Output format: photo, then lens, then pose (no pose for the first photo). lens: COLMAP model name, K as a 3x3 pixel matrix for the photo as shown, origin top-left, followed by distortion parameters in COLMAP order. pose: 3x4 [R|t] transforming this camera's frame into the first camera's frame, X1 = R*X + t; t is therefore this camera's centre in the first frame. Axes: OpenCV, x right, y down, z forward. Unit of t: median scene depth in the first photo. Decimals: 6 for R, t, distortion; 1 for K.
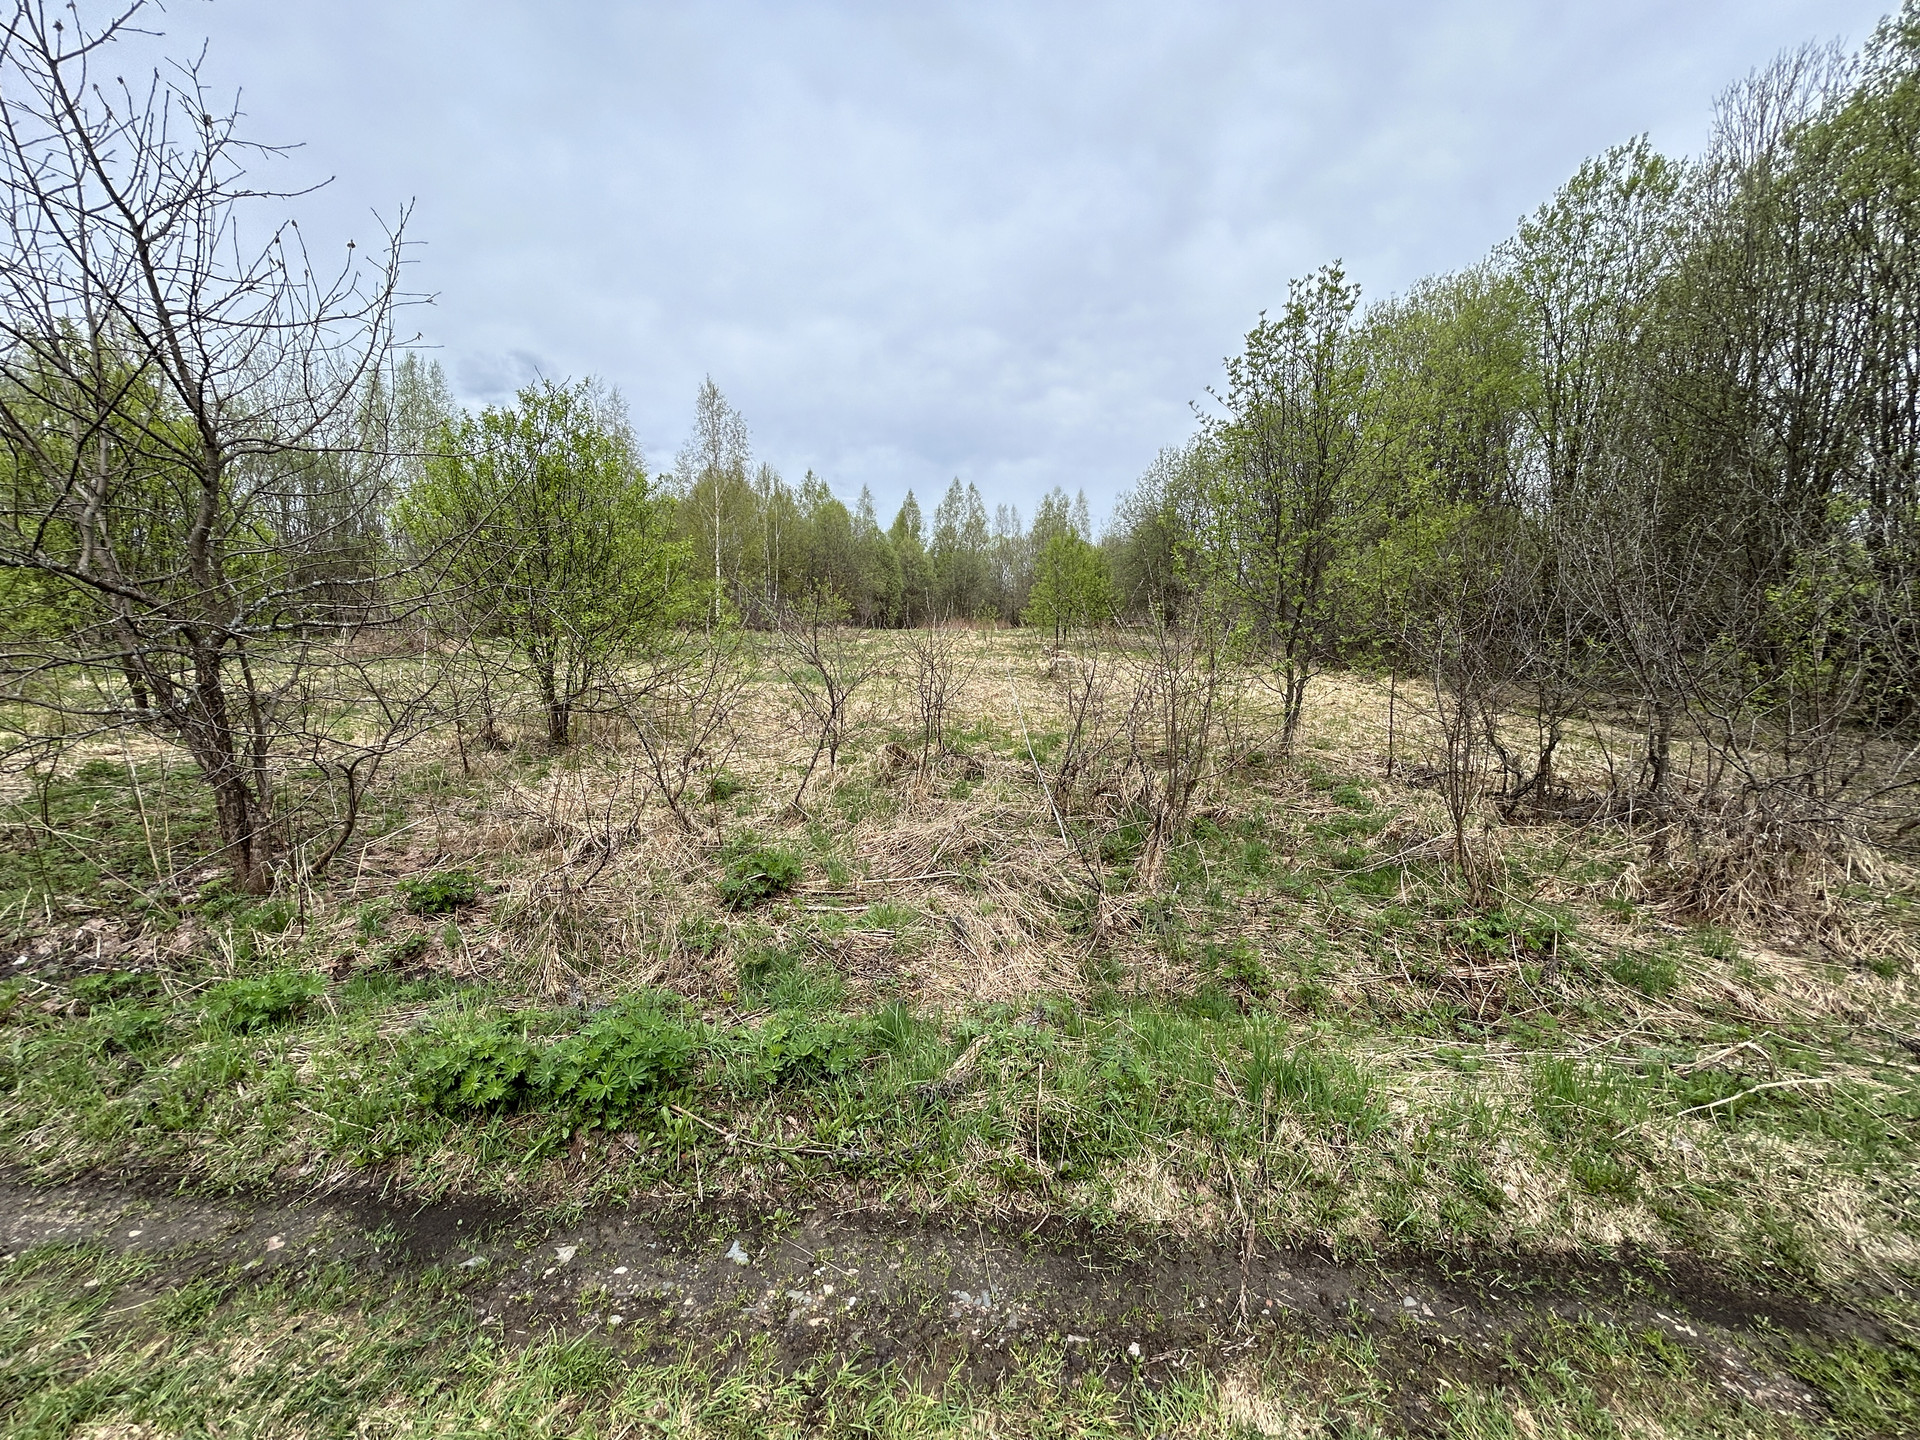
lens RADIAL K [[760.6, 0, 951.5], [0, 760.6, 721.0], [0, 0, 1]] dist [-0.002360, 0.000380]
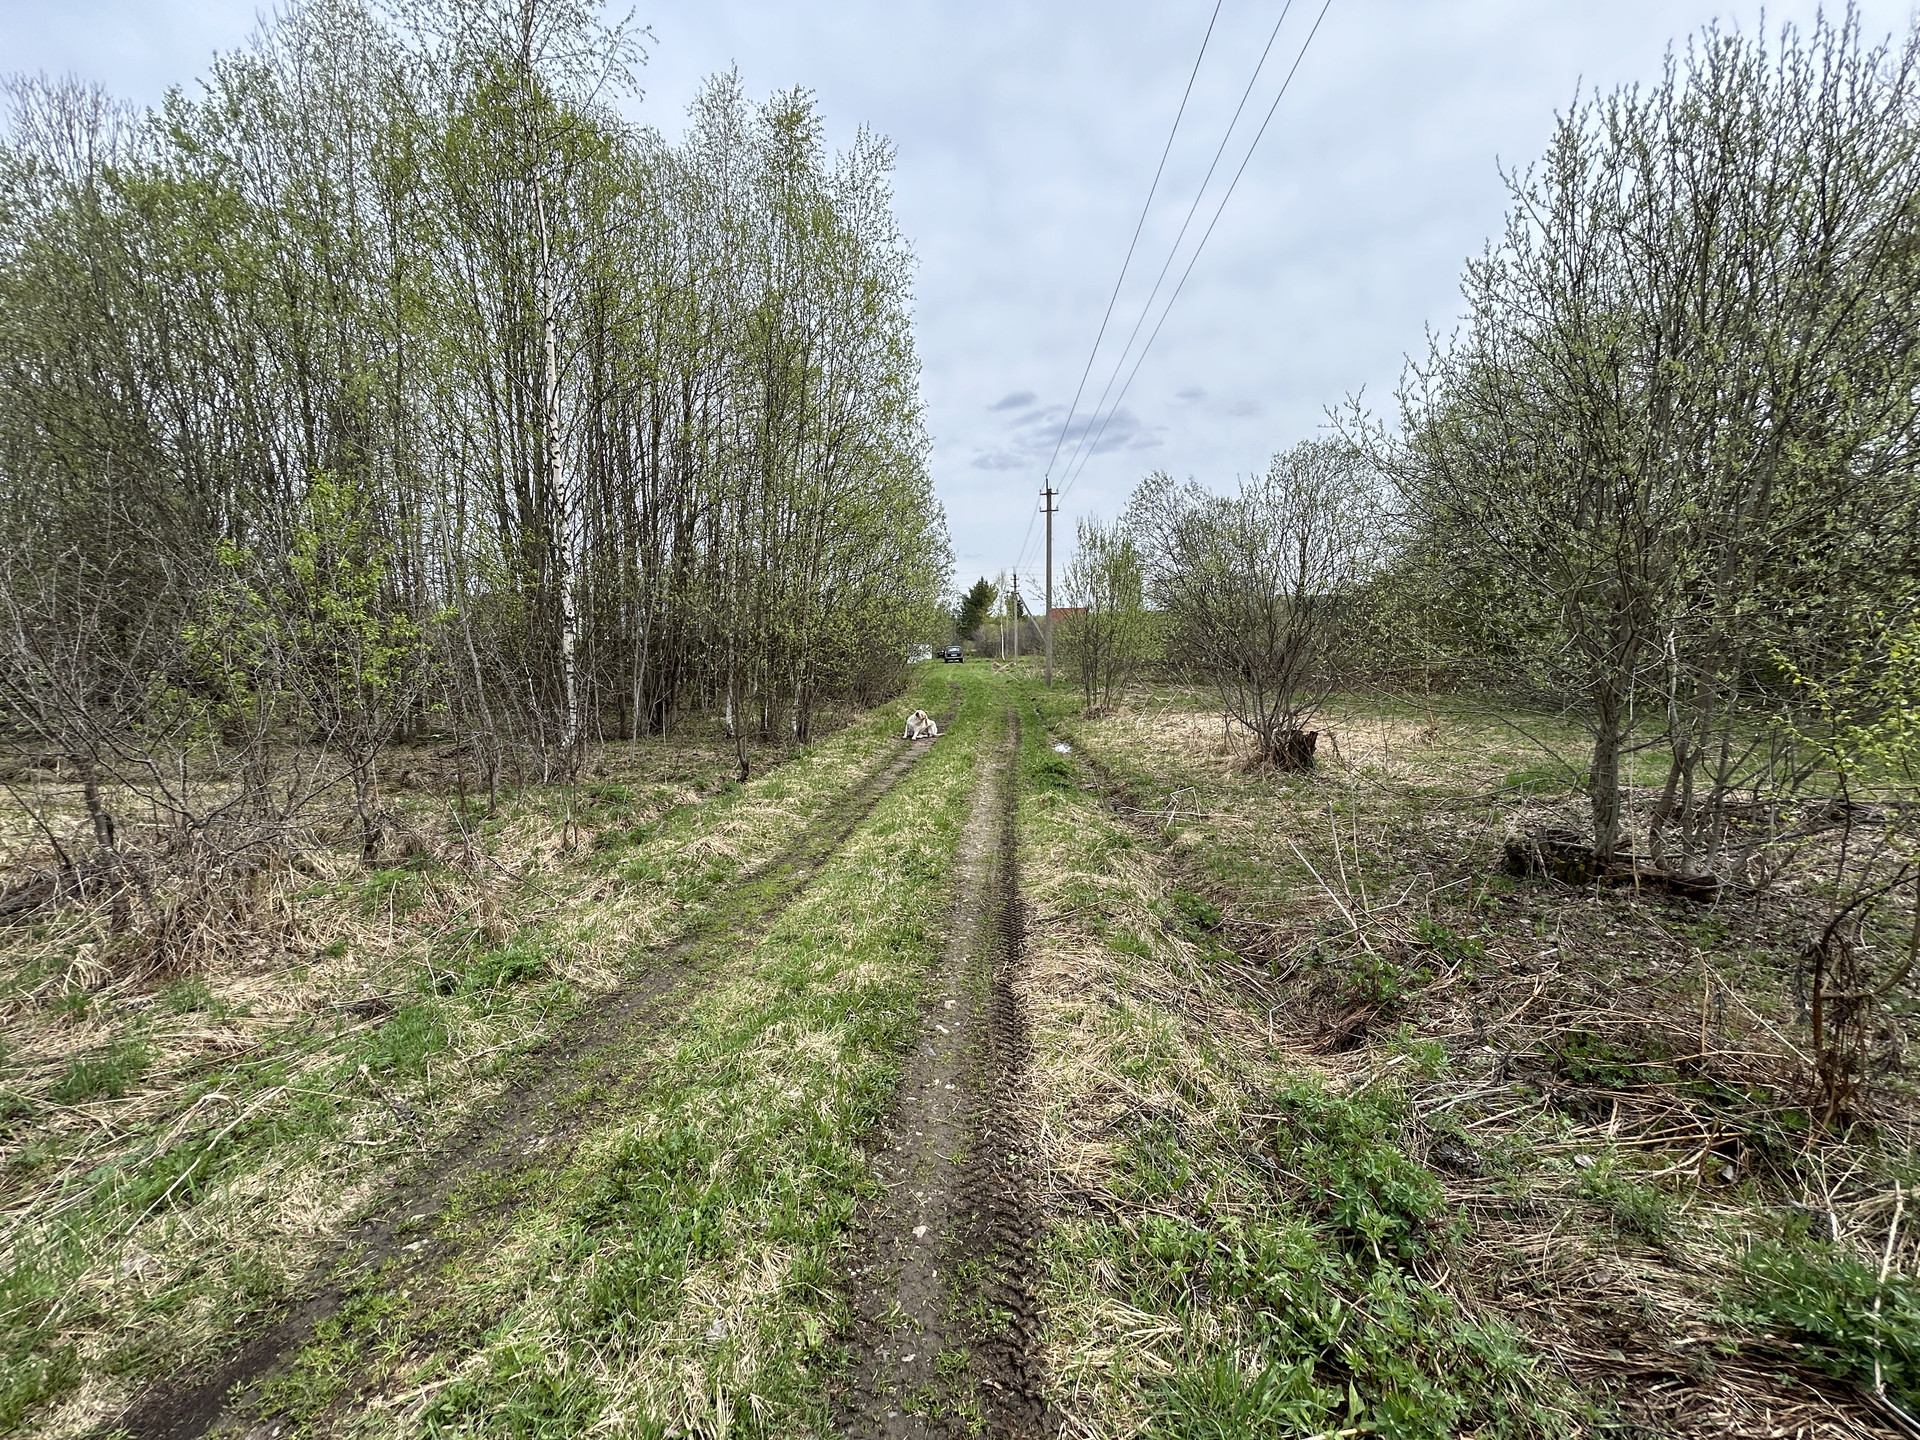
lens RADIAL K [[760.6, 0, 944.7], [0, 760.6, 715.6], [0, 0, 1]] dist [-0.002360, 0.000380]
pose [[0.023194, -0.102990, 0.994412, 0.115434], [0.154543, 0.983092, 0.098213, 0.000410], [-0.987714, 0.151401, 0.038718, -0.024807]]
